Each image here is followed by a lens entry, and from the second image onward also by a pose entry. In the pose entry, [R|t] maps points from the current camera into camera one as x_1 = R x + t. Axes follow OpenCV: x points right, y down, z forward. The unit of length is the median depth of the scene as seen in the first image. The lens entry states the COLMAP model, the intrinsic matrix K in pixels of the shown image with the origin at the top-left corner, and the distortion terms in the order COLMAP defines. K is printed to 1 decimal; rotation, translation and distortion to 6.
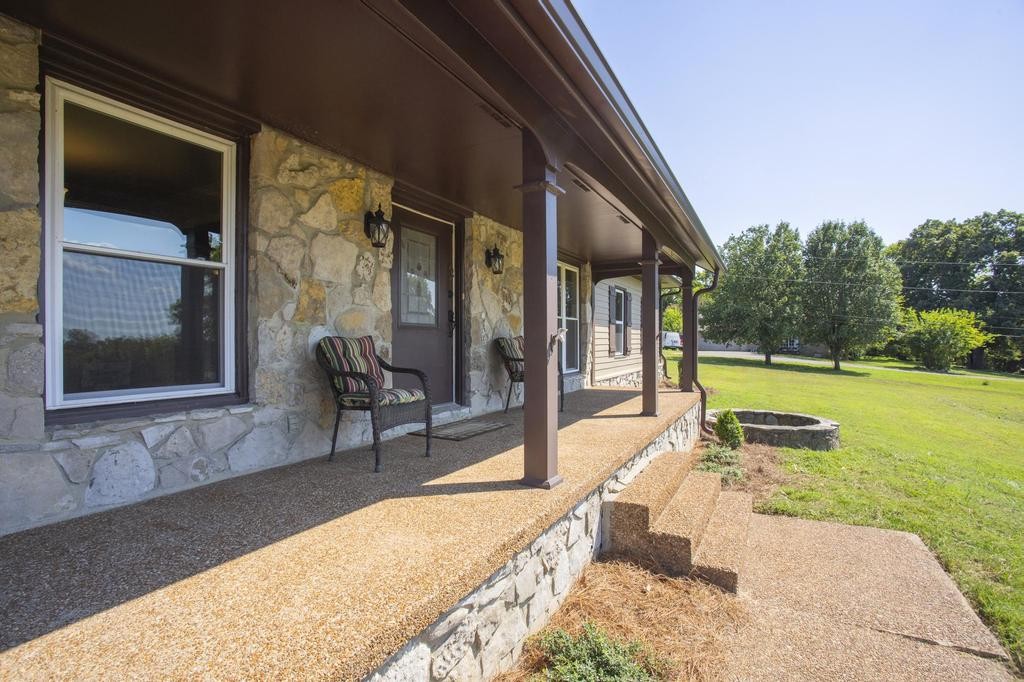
lens RADIAL K [[495.1, 0, 512.0], [0, 495.1, 341.0], [0, 0, 1]] dist [-0.059850, 0.030130]
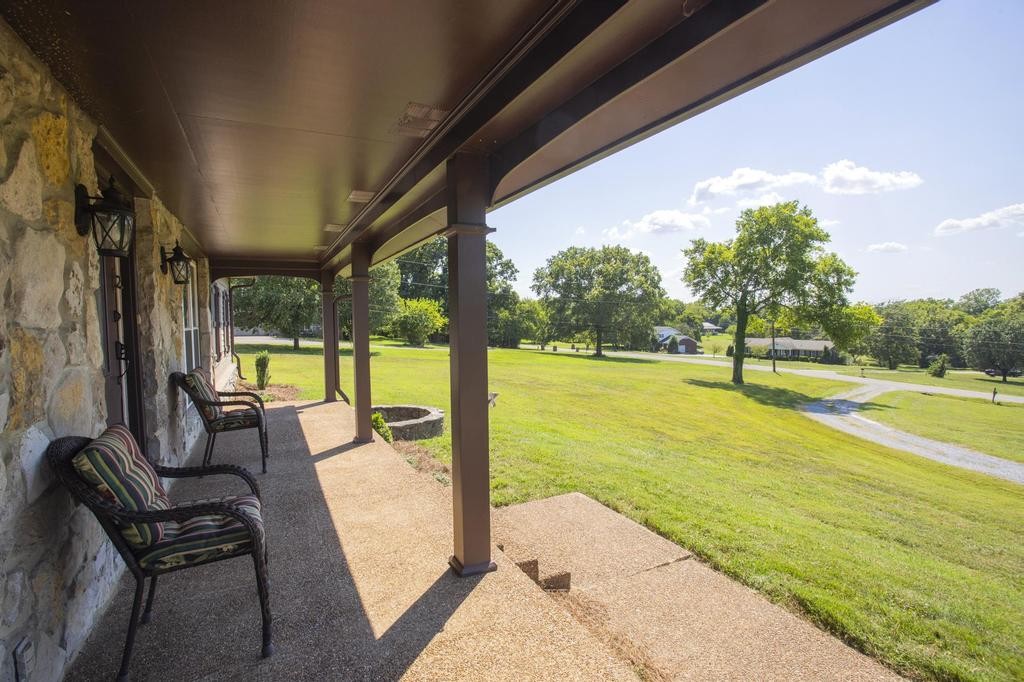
lens RADIAL K [[495.1, 0, 512.0], [0, 495.1, 341.0], [0, 0, 1]] dist [-0.059850, 0.030130]
pose [[0.587312, -0.043146, 0.808209, -0.421137], [0.012134, 0.998935, 0.044510, -0.108851], [-0.809269, -0.016334, 0.587211, 0.309673]]
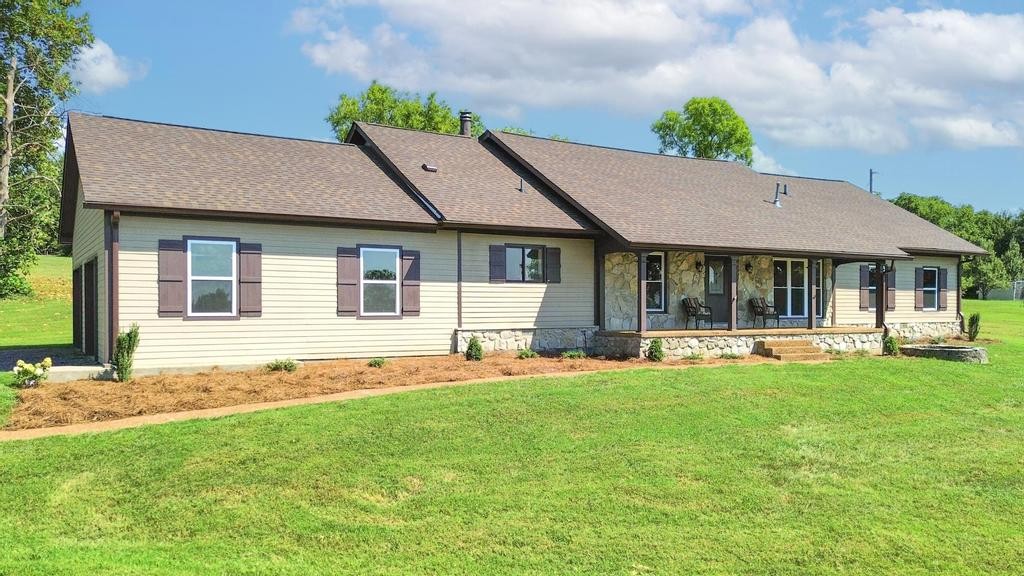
lens RADIAL K [[774.3, 0, 512.0], [0, 774.3, 288.0], [0, 0, 1]] dist [-0.001872, -0.000671]
pose [[0.830001, -0.012439, -0.557624, 1.583758], [-0.002064, 0.999676, -0.025373, 0.059852], [0.557759, 0.022210, 0.829706, -4.040662]]
